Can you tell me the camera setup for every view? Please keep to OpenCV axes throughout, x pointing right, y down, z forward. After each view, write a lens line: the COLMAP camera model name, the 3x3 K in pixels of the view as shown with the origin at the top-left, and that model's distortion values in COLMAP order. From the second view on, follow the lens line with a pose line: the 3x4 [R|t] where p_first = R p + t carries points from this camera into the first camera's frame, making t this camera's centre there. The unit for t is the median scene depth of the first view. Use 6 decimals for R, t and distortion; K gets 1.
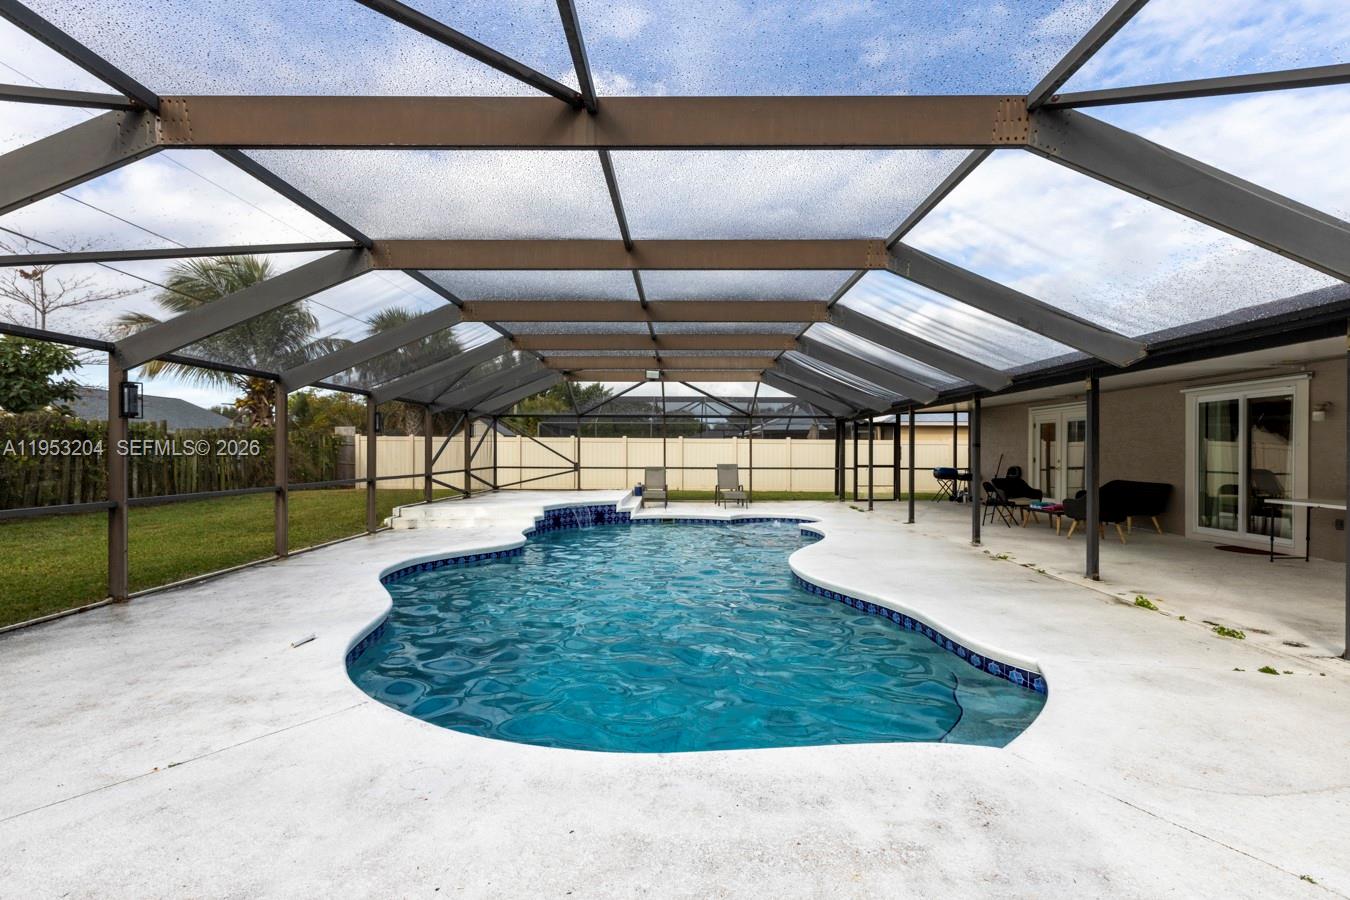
lens RADIAL K [[602.7, 0, 675.0], [0, 602.7, 450.0], [0, 0, 1]] dist [0.000471, 0.000194]
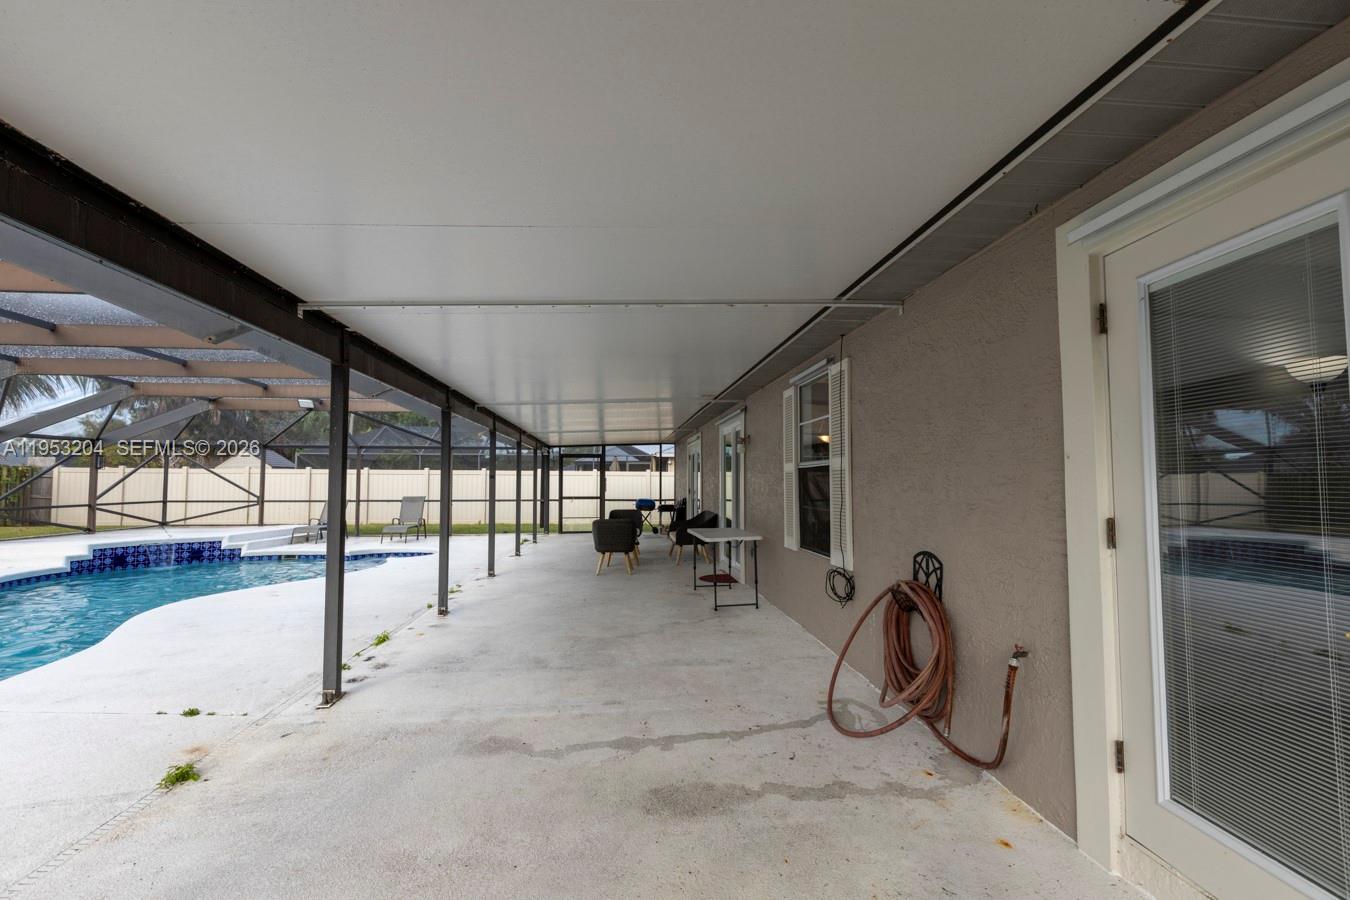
lens RADIAL K [[602.7, 0, 675.0], [0, 602.7, 450.0], [0, 0, 1]] dist [0.000471, 0.000194]
pose [[0.994055, 0.001365, 0.108866, 0.474289], [0.004332, 0.998634, -0.052074, 0.000891], [-0.108788, 0.052236, 0.992692, -0.014124]]
